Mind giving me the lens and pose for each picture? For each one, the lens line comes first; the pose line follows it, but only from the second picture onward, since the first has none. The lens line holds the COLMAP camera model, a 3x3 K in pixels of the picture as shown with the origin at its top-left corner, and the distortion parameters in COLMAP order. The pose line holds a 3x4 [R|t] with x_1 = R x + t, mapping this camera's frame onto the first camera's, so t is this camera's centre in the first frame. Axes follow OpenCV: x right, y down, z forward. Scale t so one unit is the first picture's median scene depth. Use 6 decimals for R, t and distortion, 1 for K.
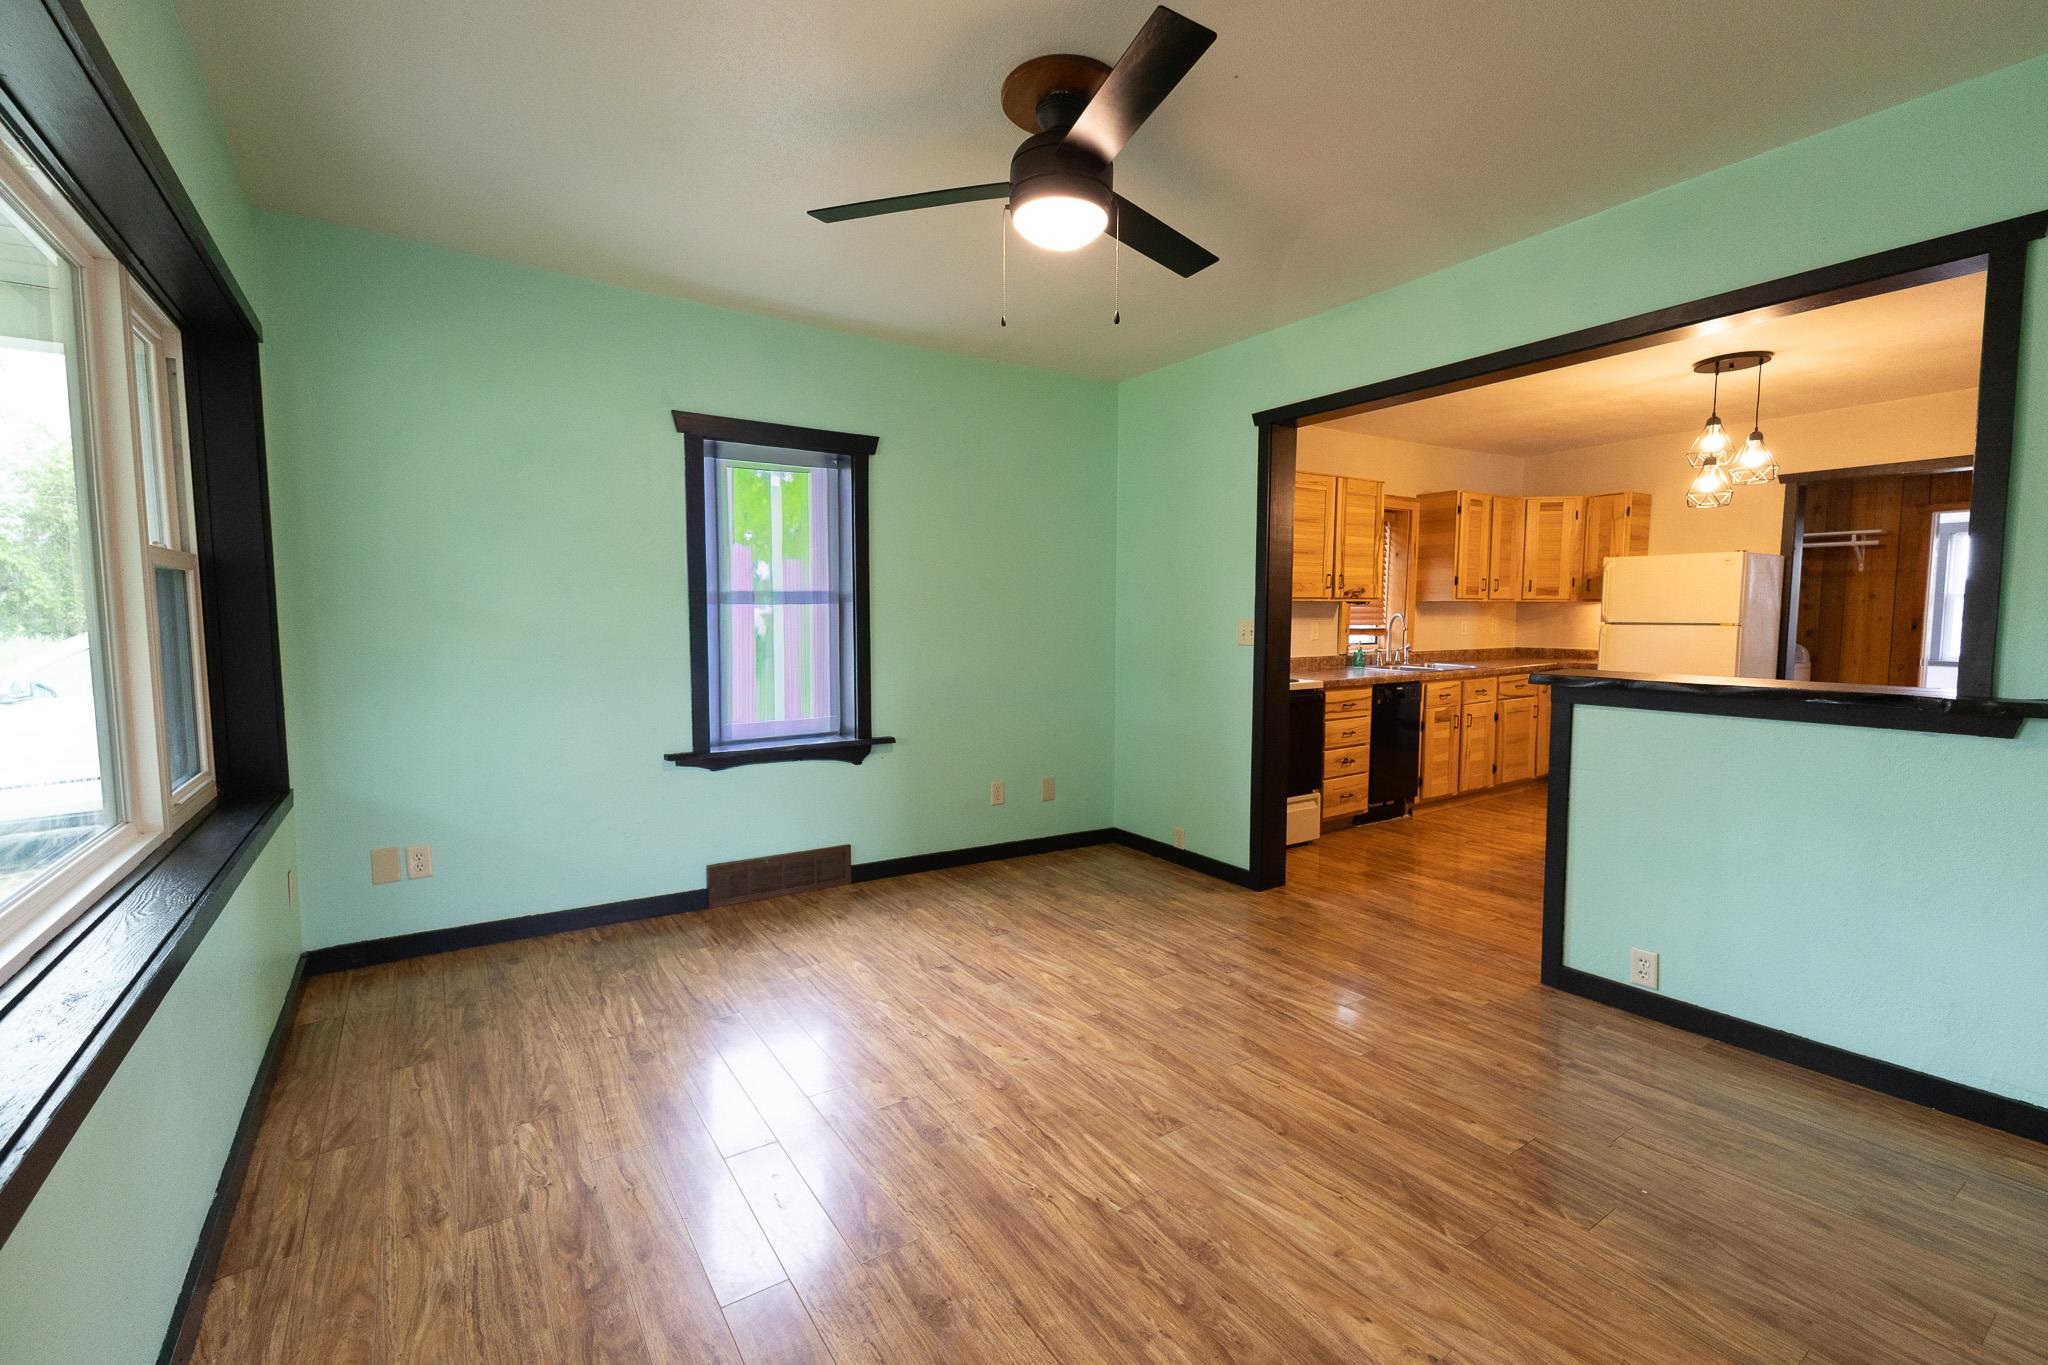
lens RADIAL K [[890.1, 0, 1024.6], [0, 890.1, 679.6], [0, 0, 1]] dist [0.009647, -0.000342]
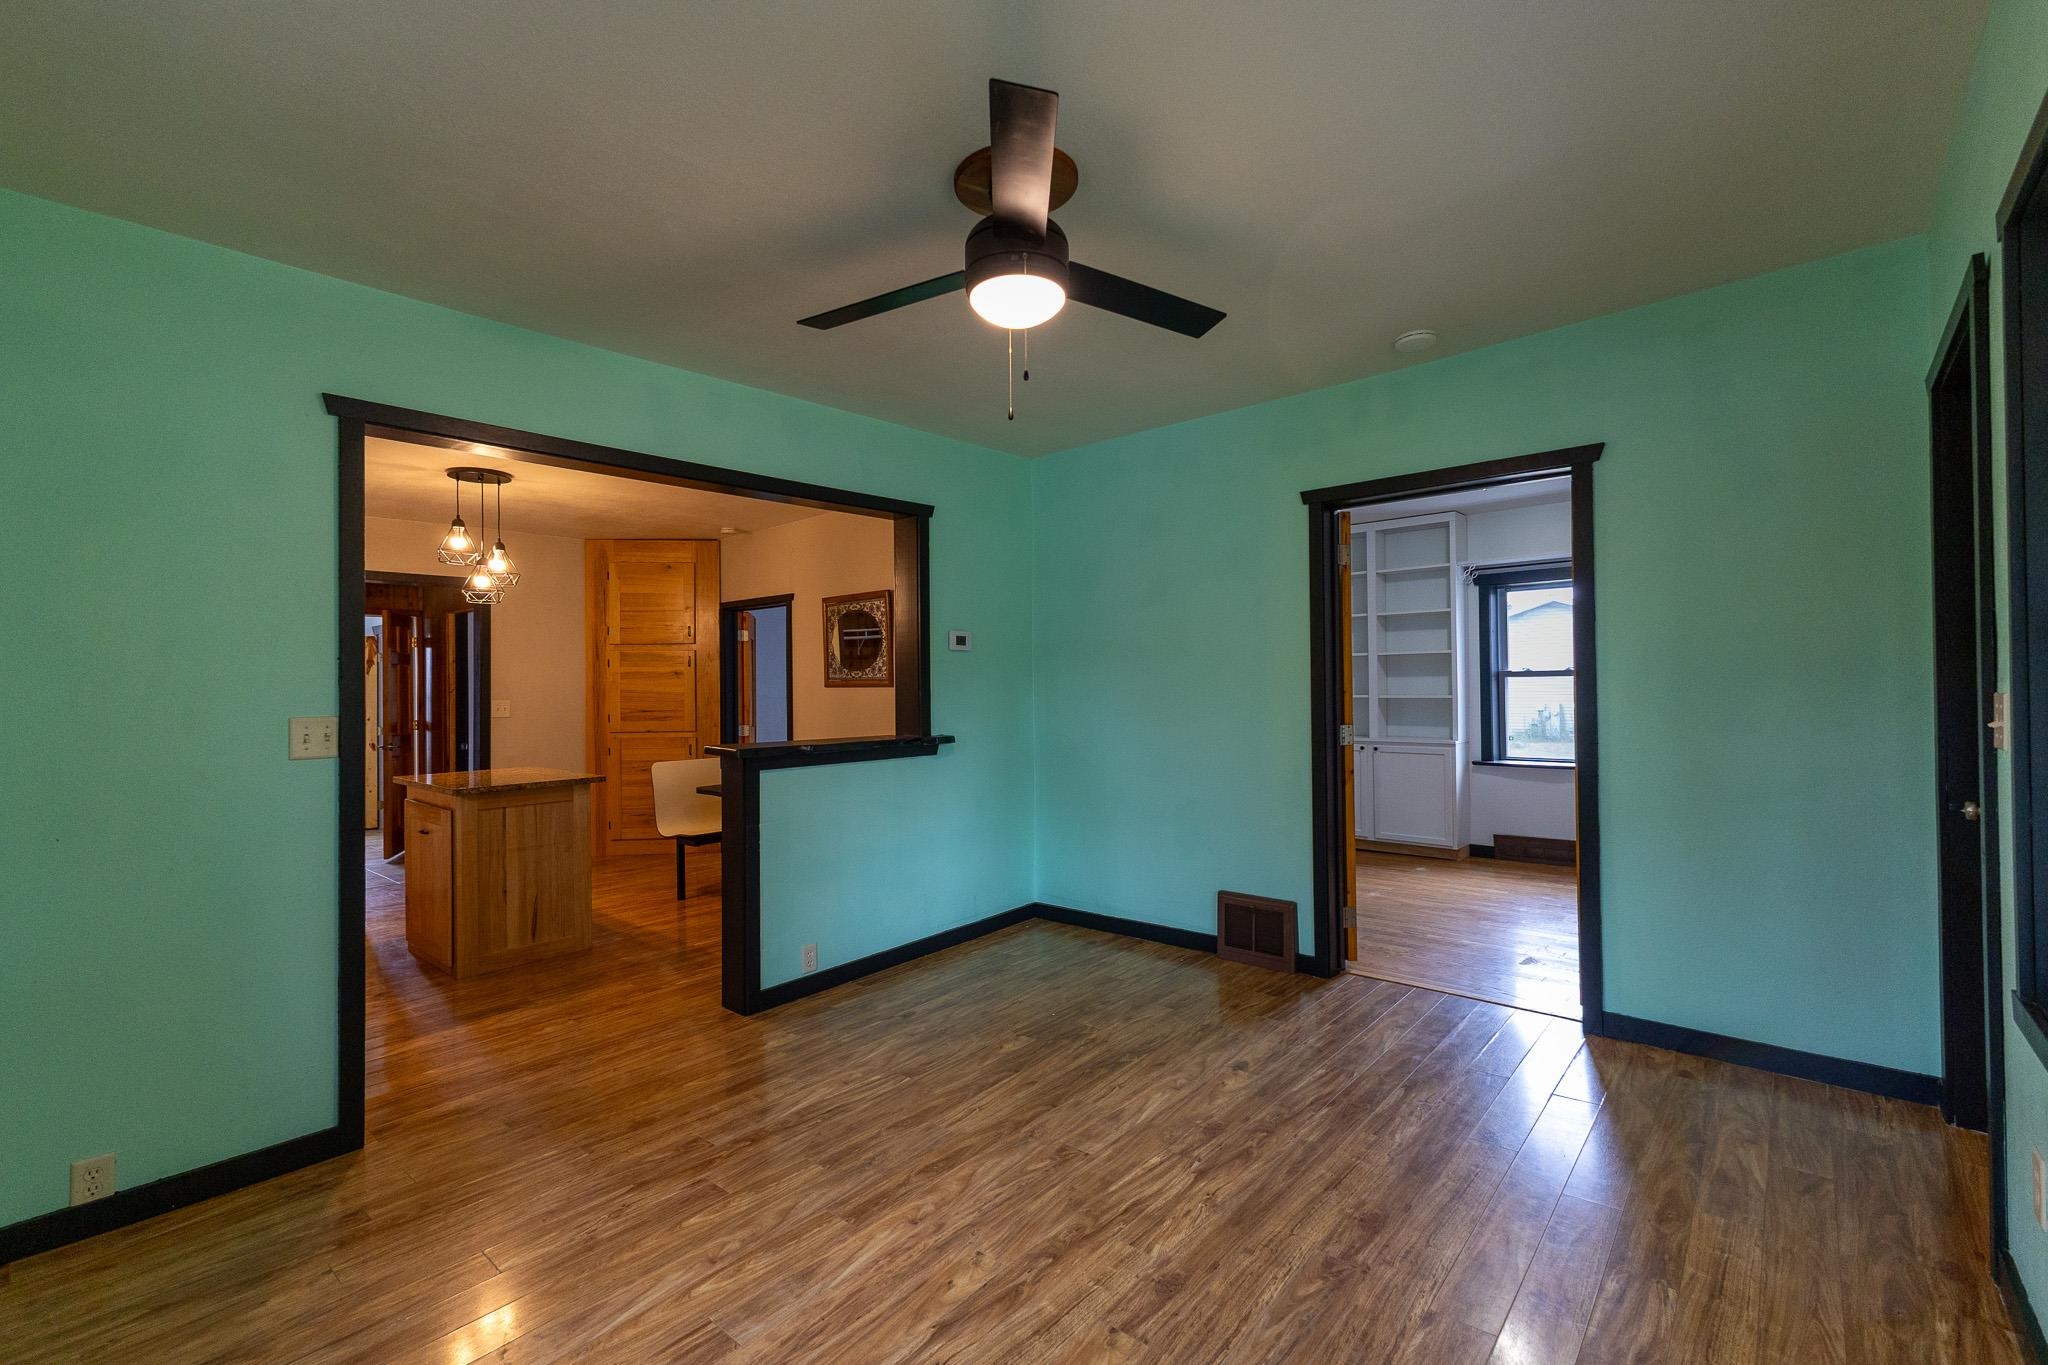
lens RADIAL K [[890.1, 0, 1046.4], [0, 890.1, 676.5], [0, 0, 1]] dist [0.009647, -0.000342]
pose [[-0.277936, 0.017743, 0.960436, -0.398941], [0.089166, 0.995989, 0.007404, -0.044442], [-0.956452, 0.087696, -0.278403, 0.564361]]
